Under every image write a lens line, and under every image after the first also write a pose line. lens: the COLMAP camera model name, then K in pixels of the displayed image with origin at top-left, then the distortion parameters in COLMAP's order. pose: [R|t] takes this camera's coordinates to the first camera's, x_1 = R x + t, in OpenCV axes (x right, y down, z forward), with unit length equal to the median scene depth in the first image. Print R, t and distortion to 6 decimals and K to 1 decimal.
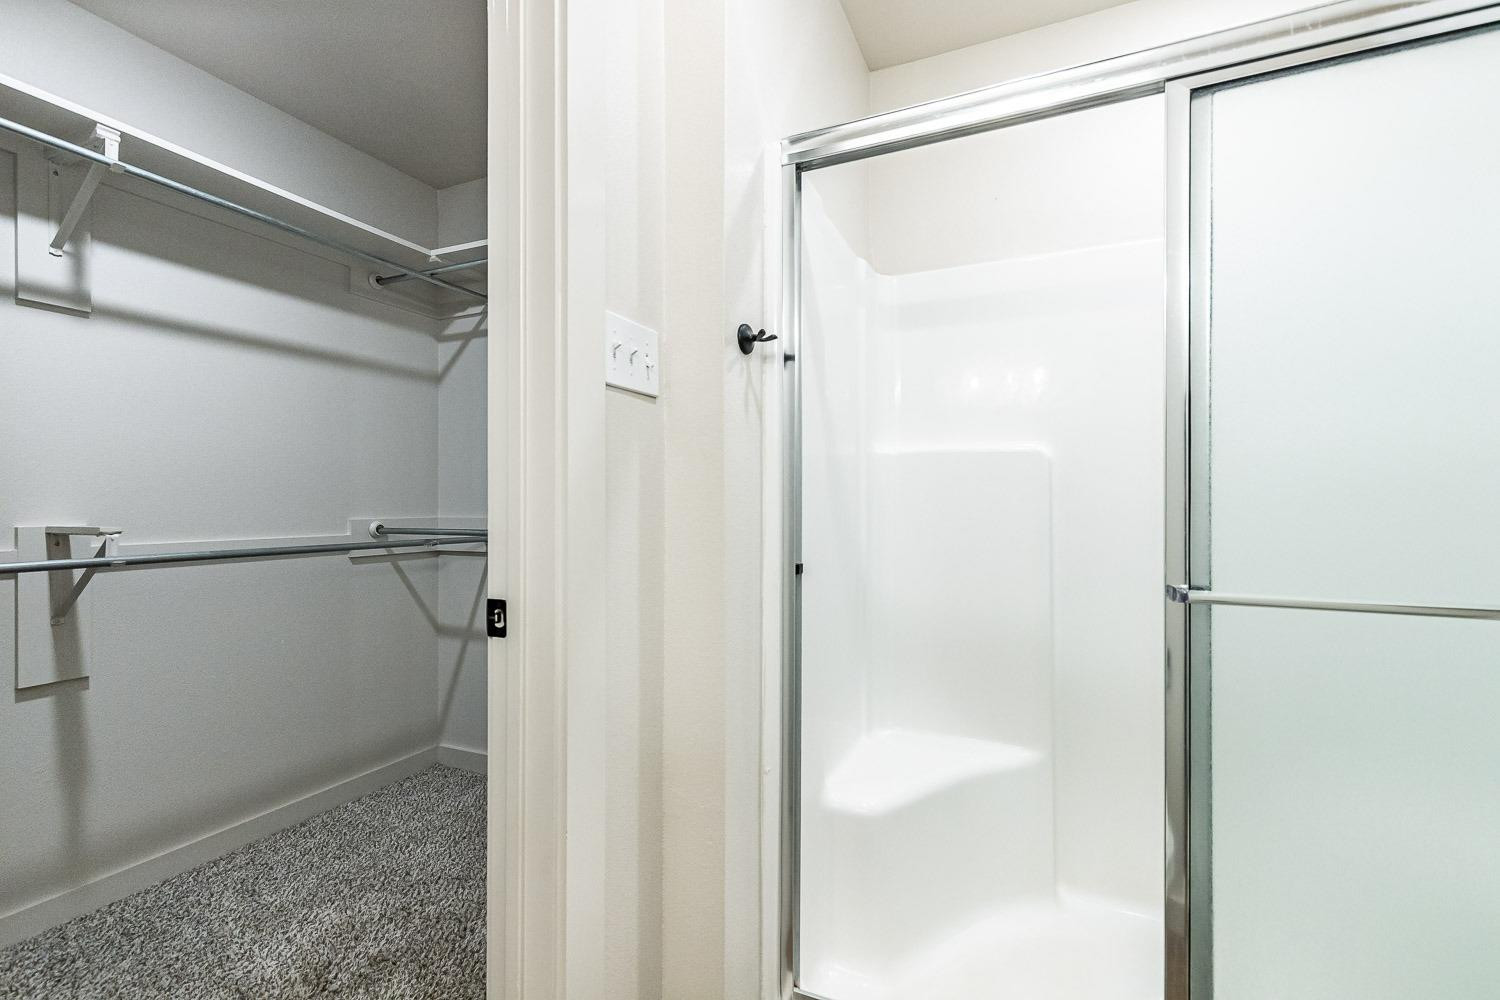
lens RADIAL K [[677.8, 0, 754.2], [0, 677.8, 503.2], [0, 0, 1]] dist [0.006056, -0.000367]
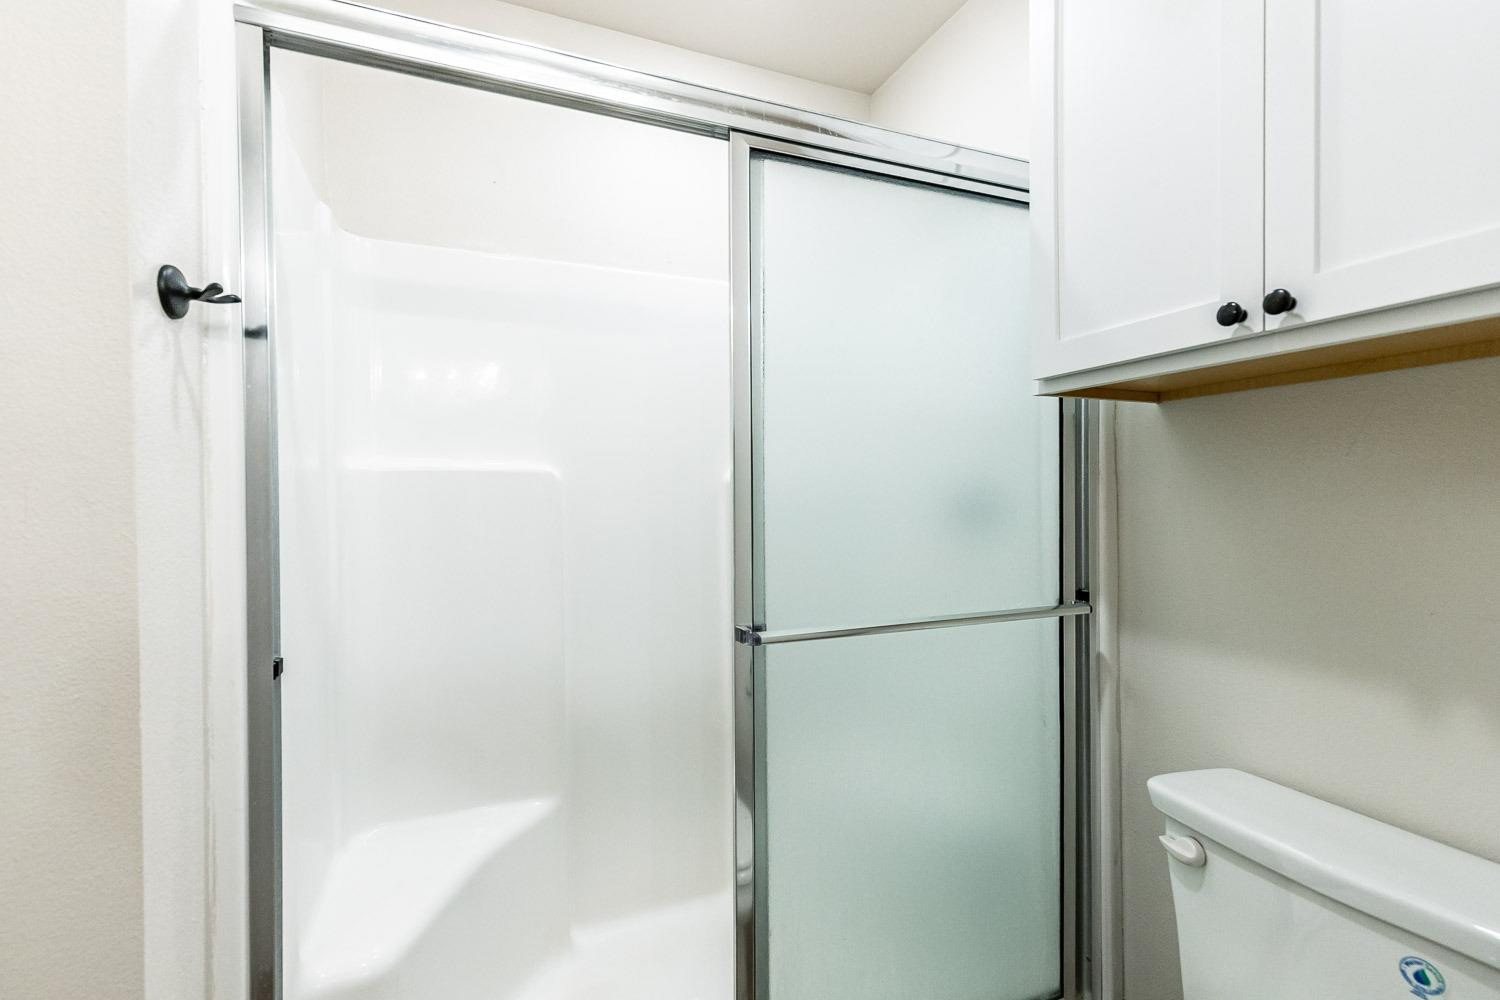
lens RADIAL K [[677.8, 0, 754.2], [0, 677.8, 503.2], [0, 0, 1]] dist [0.006056, -0.000367]
pose [[0.685341, -0.011478, 0.728131, -0.094398], [0.005000, 0.999926, 0.011056, -0.065708], [-0.728205, -0.003937, 0.685348, 0.240493]]
